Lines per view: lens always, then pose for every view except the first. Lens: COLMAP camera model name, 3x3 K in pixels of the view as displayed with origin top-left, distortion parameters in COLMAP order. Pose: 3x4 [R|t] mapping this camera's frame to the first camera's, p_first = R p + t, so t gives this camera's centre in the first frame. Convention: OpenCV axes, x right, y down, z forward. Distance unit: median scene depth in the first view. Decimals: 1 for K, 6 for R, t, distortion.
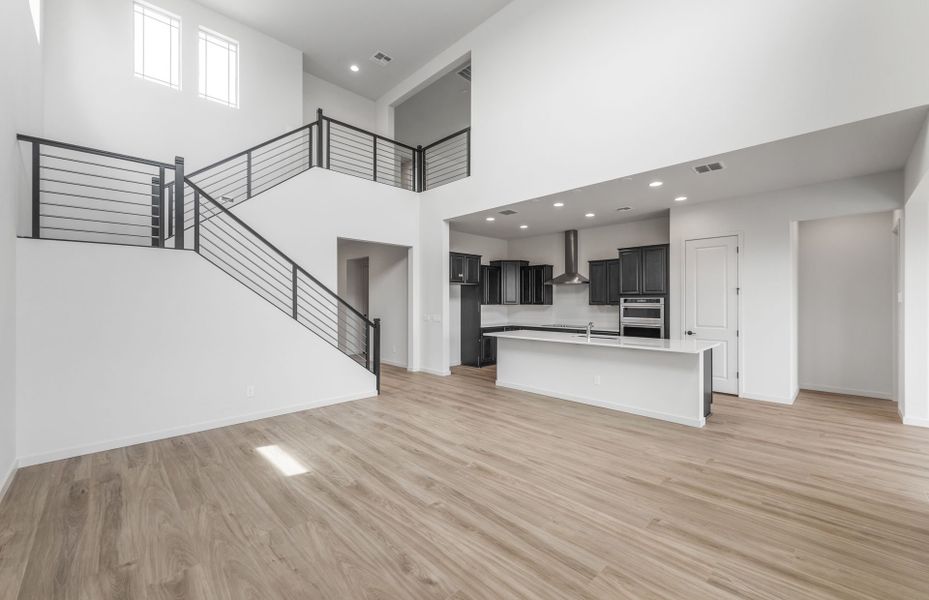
lens RADIAL K [[371.1, 0, 464.5], [0, 371.1, 300.0], [0, 0, 1]] dist [-0.002370, -0.000405]
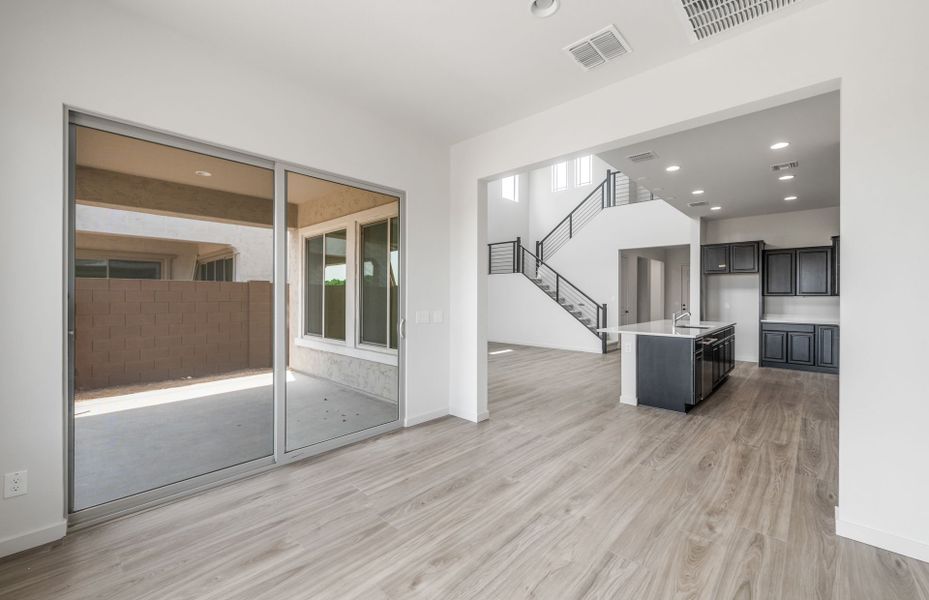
lens RADIAL K [[371.1, 0, 464.5], [0, 371.1, 300.0], [0, 0, 1]] dist [-0.002370, -0.000405]
pose [[0.051078, 0.011542, -0.998628, 1.794731], [-0.000444, 0.999933, 0.011534, 0.024024], [0.998695, -0.000145, 0.051080, 0.493011]]
